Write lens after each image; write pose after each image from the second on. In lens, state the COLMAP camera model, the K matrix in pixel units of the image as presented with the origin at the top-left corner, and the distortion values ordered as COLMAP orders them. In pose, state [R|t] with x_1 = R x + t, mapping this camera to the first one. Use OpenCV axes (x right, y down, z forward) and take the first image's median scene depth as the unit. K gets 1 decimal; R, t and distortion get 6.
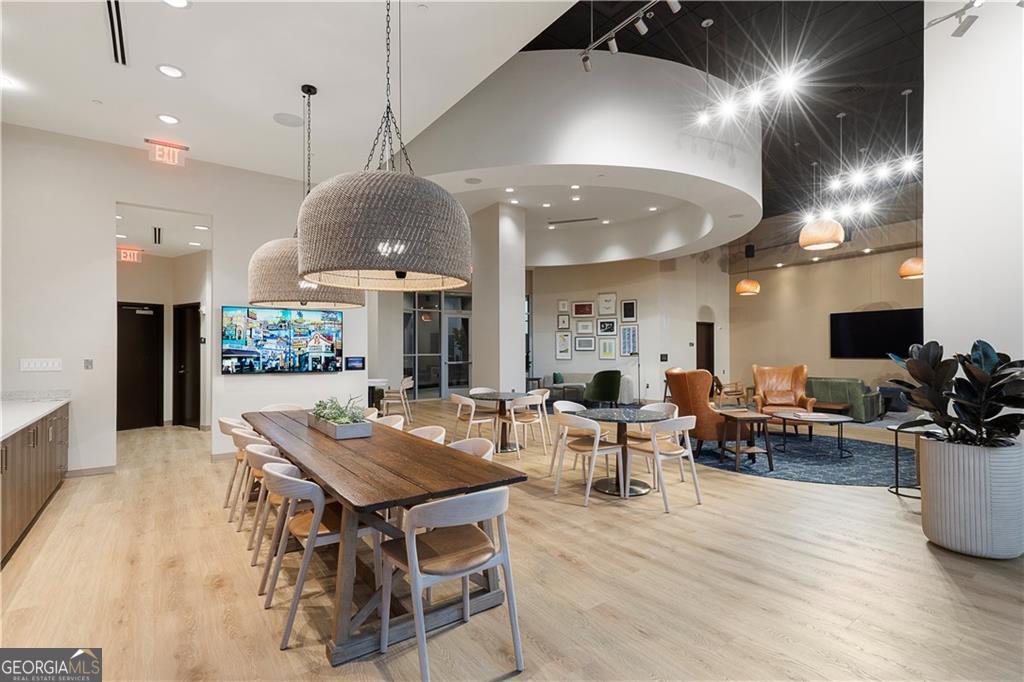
lens RADIAL K [[481.8, 0, 507.5], [0, 481.8, 351.7], [0, 0, 1]] dist [-0.002601, -0.000131]
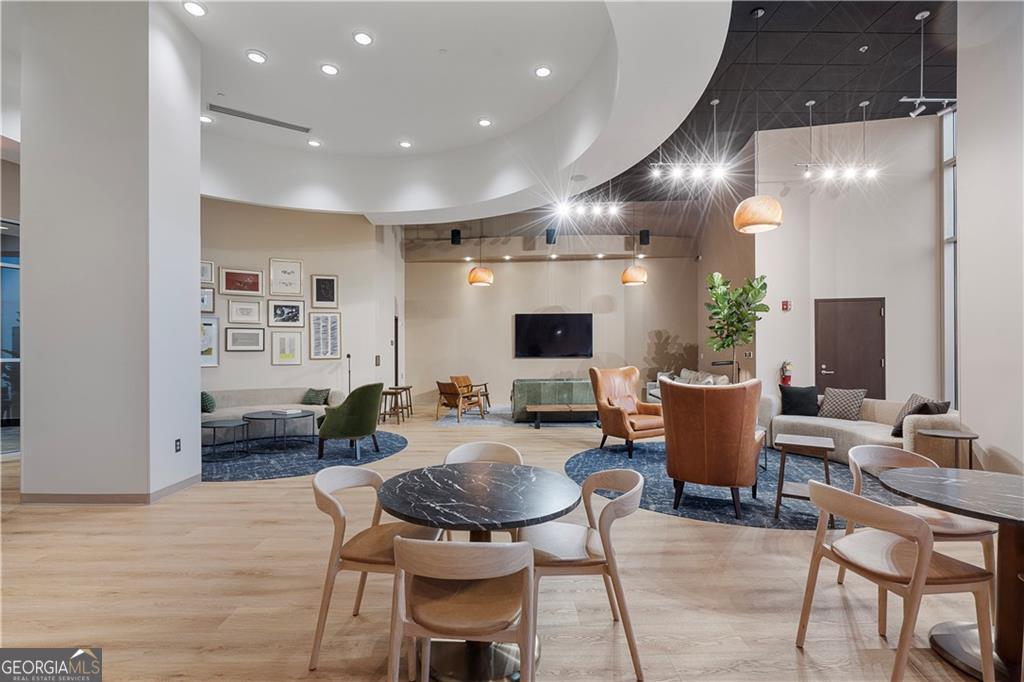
lens RADIAL K [[469.4, 0, 509.2], [0, 469.4, 345.9], [0, 0, 1]] dist [0.000159, -0.000484]
pose [[0.582026, 0.008695, 0.813124, -0.136139], [0.009552, 0.999801, -0.017528, 0.005011], [-0.813114, 0.017969, 0.581827, 0.436110]]
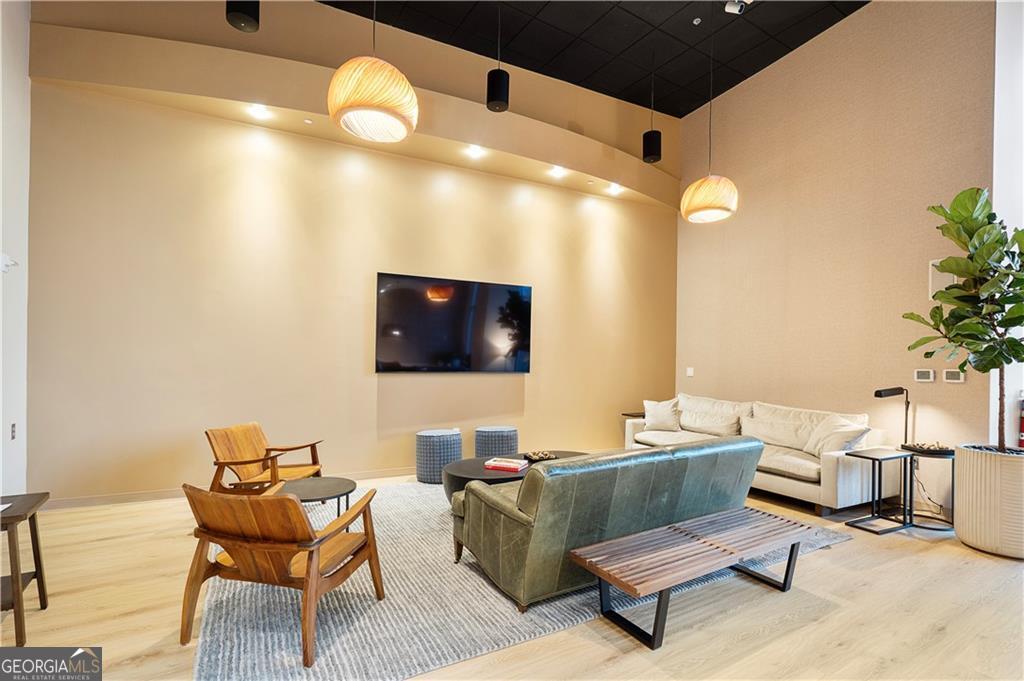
lens RADIAL K [[481.8, 0, 507.5], [0, 481.8, 351.2], [0, 0, 1]] dist [-0.002601, -0.000131]
pose [[0.090601, 0.007326, 0.995860, 0.243597], [-0.004431, 0.999966, -0.006953, -0.005479], [-0.995877, -0.003783, 0.090630, 0.839572]]
